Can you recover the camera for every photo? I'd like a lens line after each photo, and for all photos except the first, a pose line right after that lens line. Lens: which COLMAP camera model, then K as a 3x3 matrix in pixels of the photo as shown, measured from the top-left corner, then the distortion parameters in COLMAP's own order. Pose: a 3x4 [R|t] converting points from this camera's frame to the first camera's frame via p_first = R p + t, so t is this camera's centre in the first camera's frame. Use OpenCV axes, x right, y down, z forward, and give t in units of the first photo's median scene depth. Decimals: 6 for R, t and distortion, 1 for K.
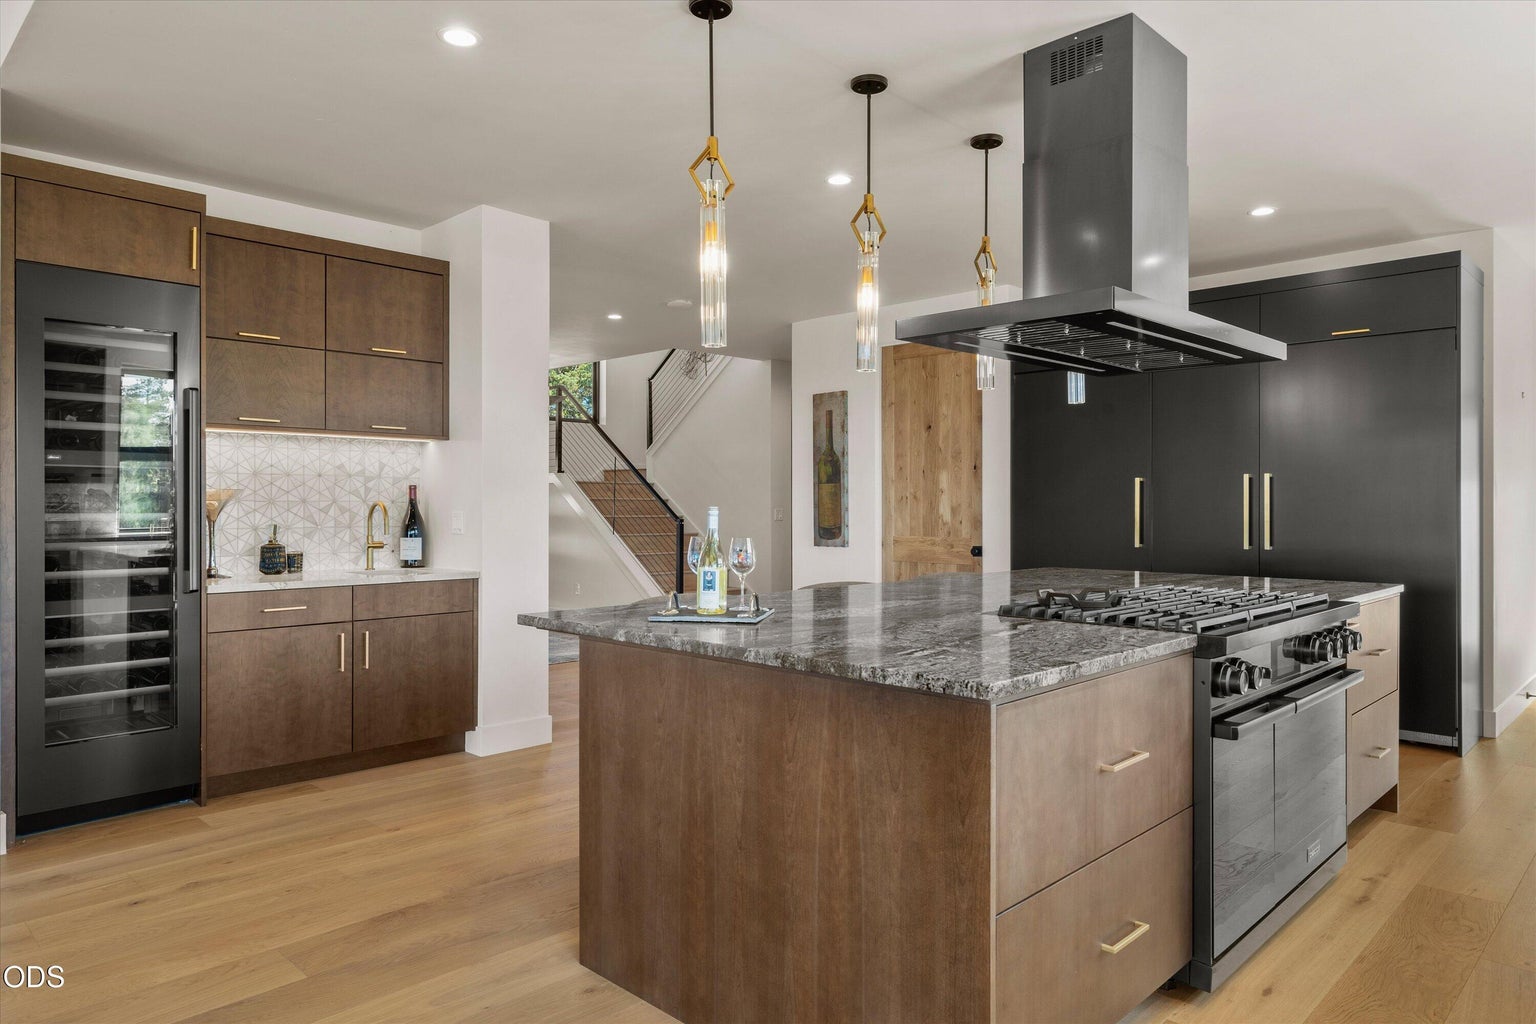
lens RADIAL K [[985.0, 0, 754.9], [0, 985.0, 506.7], [0, 0, 1]] dist [-0.003681, 0.002866]
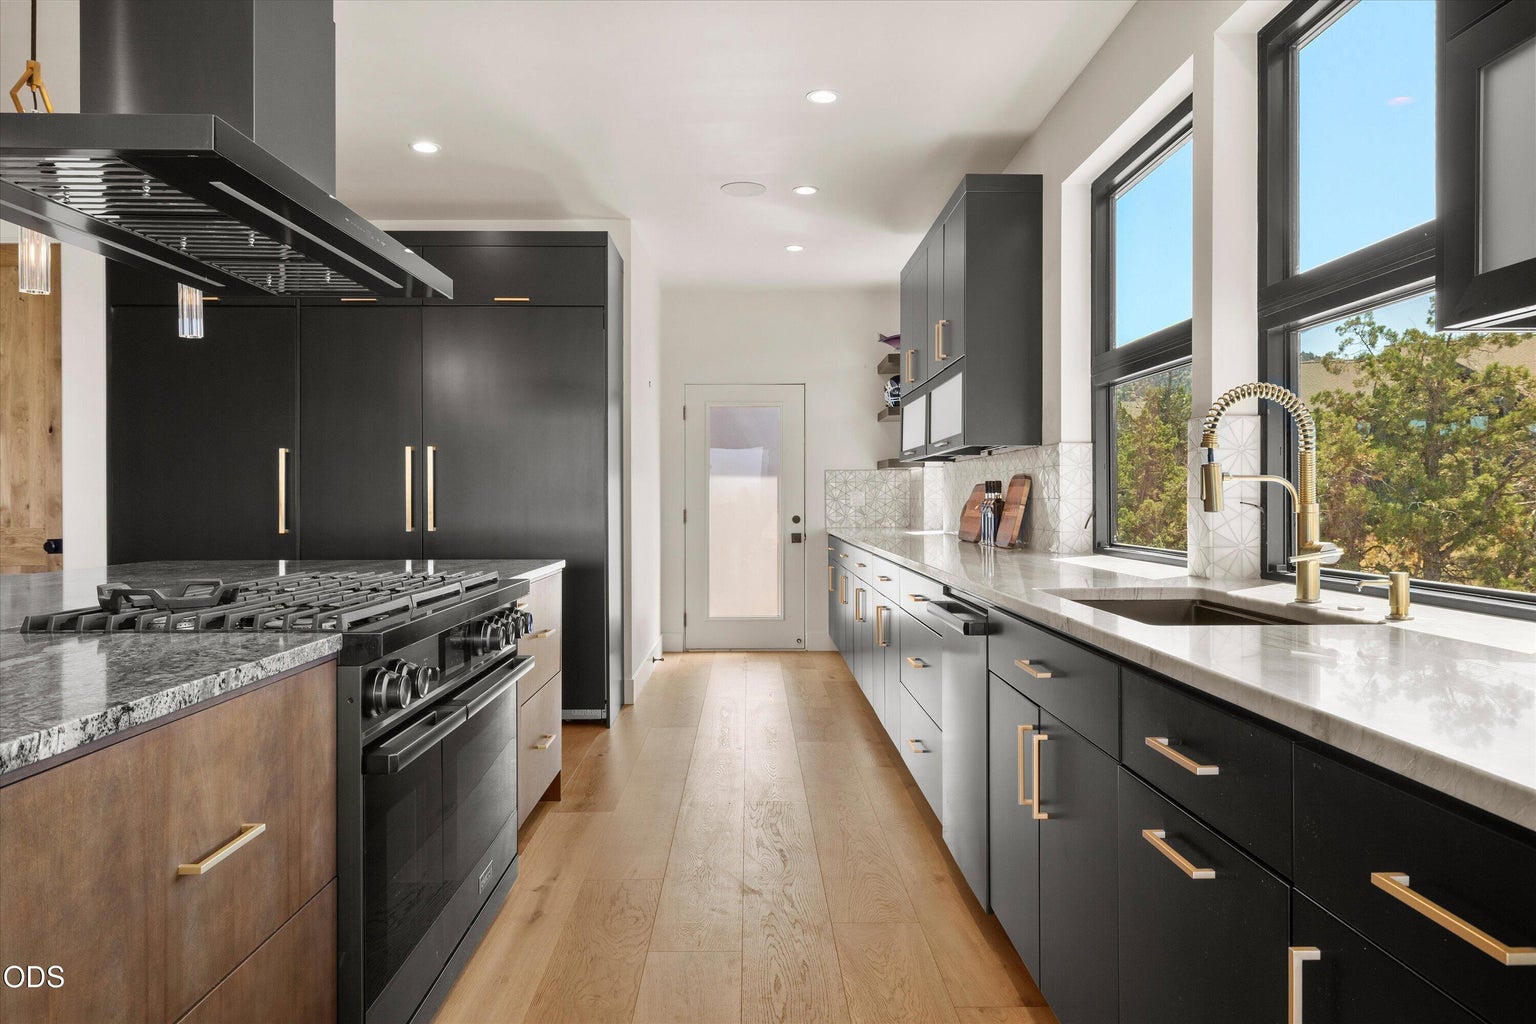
lens RADIAL K [[985.0, 0, 759.3], [0, 985.0, 504.7], [0, 0, 1]] dist [-0.003681, 0.002866]
pose [[0.693244, -0.001520, 0.720702, 0.119882], [0.002775, 0.999996, -0.000561, 0.031595], [-0.720698, 0.002389, 0.693245, 0.238501]]
